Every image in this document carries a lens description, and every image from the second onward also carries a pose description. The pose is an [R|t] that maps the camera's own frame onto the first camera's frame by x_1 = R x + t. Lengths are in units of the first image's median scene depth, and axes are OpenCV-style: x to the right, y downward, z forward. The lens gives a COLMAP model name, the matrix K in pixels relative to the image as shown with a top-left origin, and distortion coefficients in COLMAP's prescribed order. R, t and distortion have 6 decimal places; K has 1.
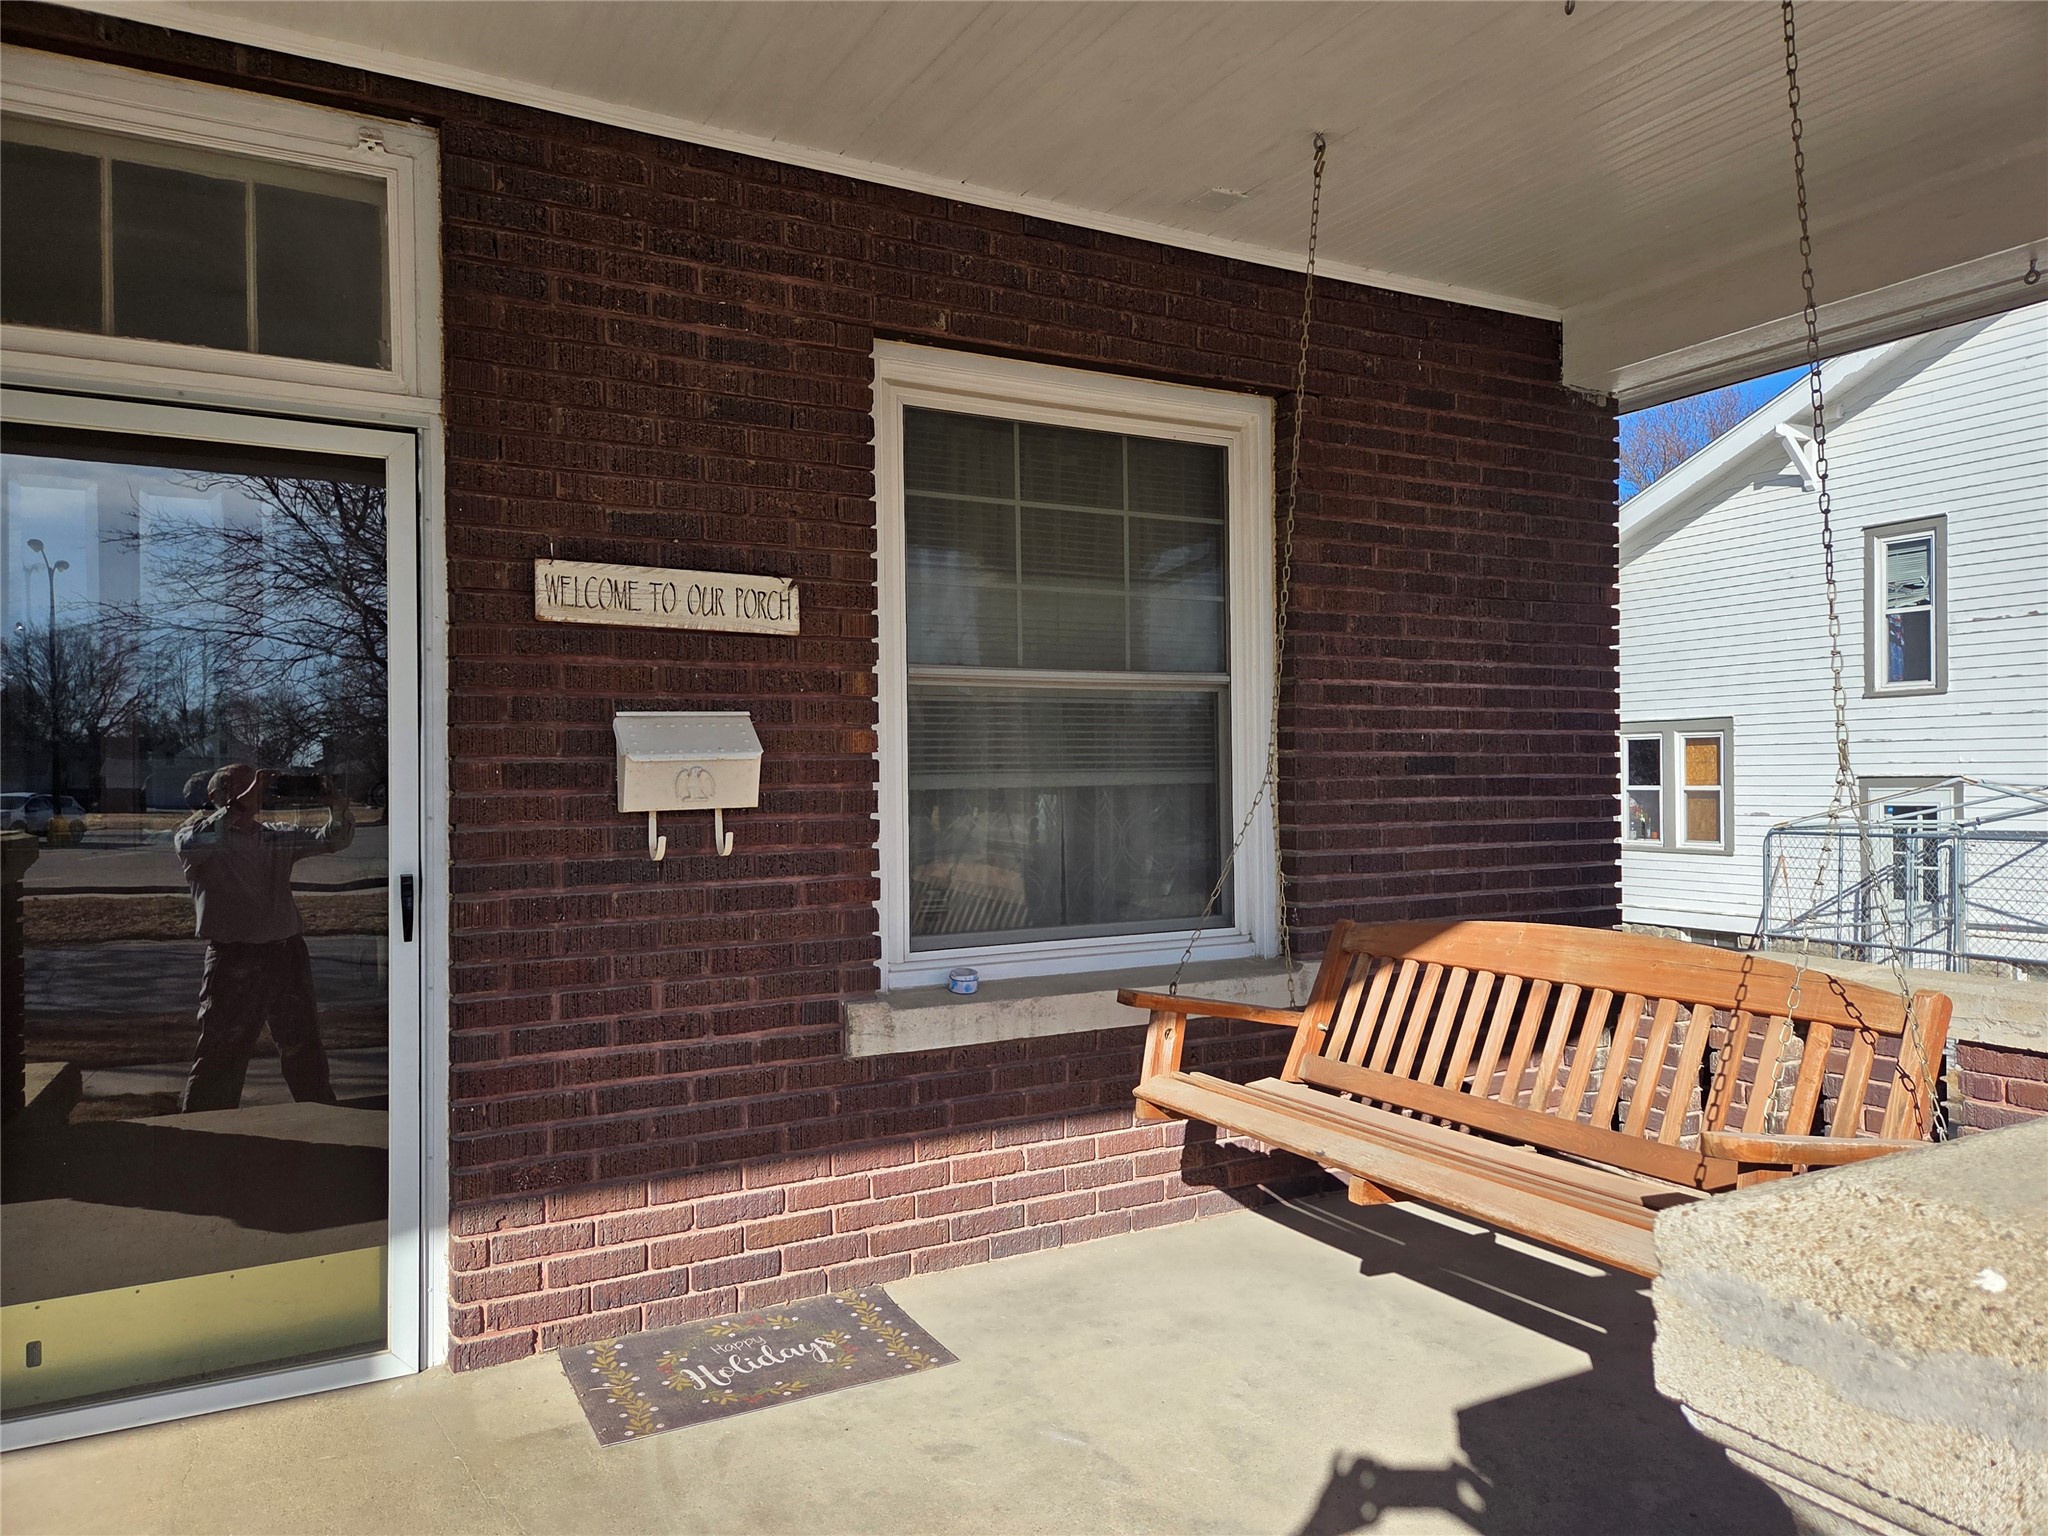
lens RADIAL K [[1371.1, 0, 1014.9], [0, 1371.1, 767.0], [0, 0, 1]] dist [0.068471, -0.042804]
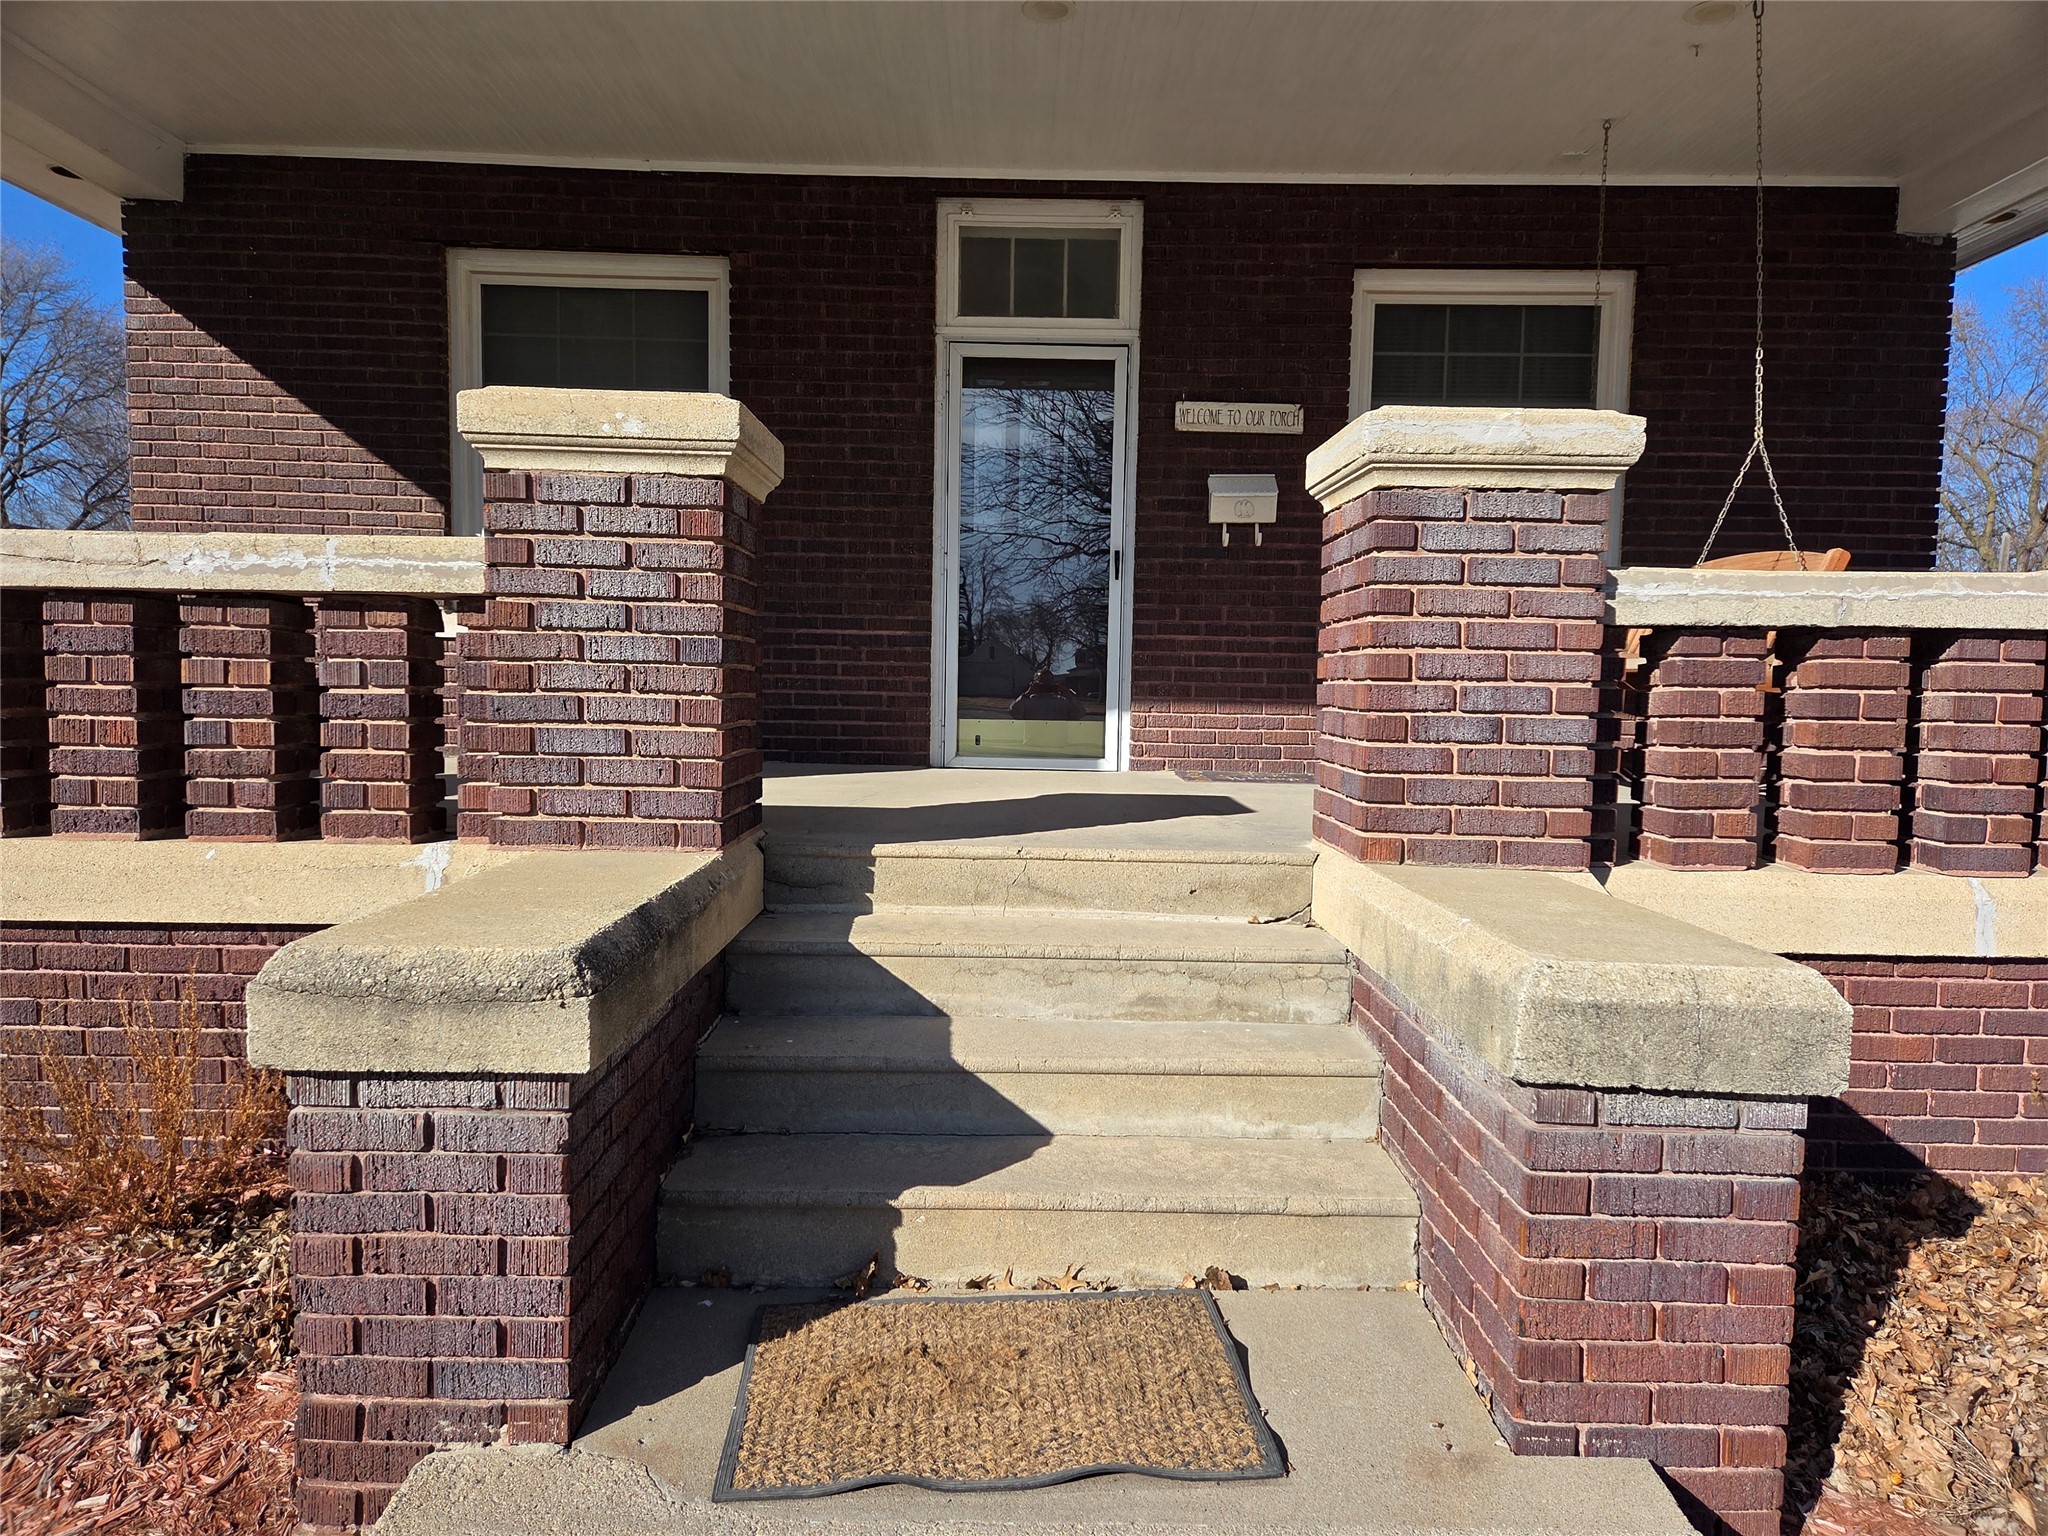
lens RADIAL K [[1371.1, 0, 1029.2], [0, 1371.1, 784.4], [0, 0, 1]] dist [0.068471, -0.042804]
pose [[0.878049, 0.063473, -0.474342, 0.482172], [-0.024035, 0.995763, 0.088755, 0.244615], [0.477966, -0.066531, 0.875855, -0.973333]]
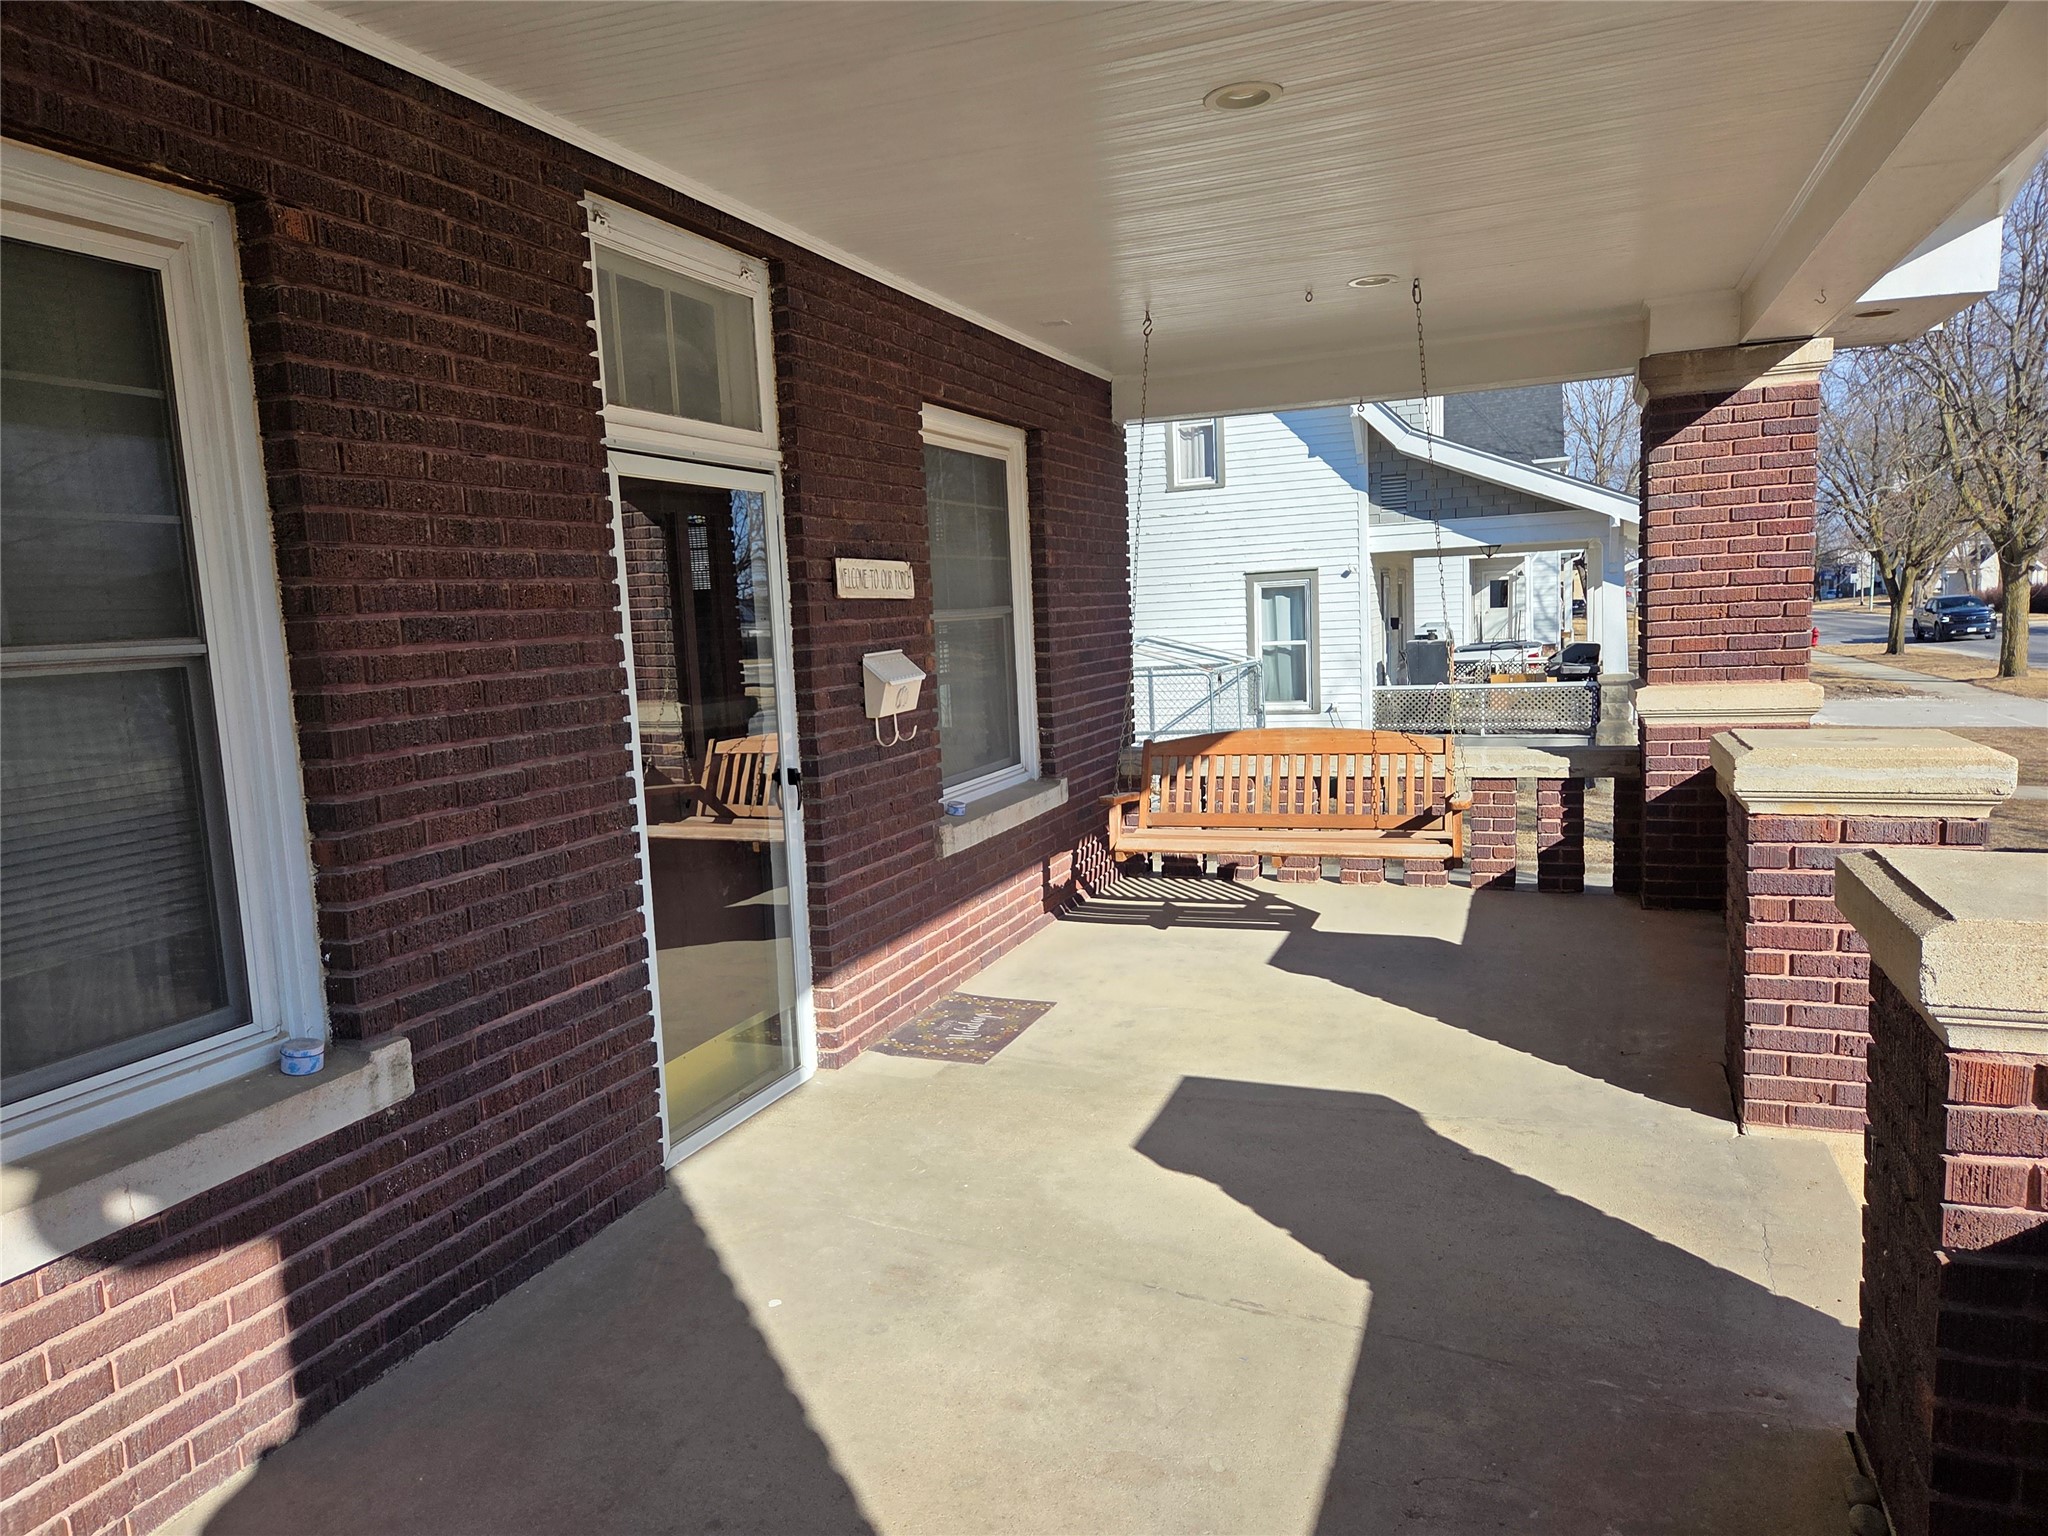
lens RADIAL K [[1371.1, 0, 1016.4], [0, 1371.1, 774.6], [0, 0, 1]] dist [0.068471, -0.042804]
pose [[0.761019, -0.102483, 0.640583, -1.146275], [0.031708, 0.992139, 0.121056, -0.085929], [-0.647954, -0.071814, 0.758287, -0.299432]]
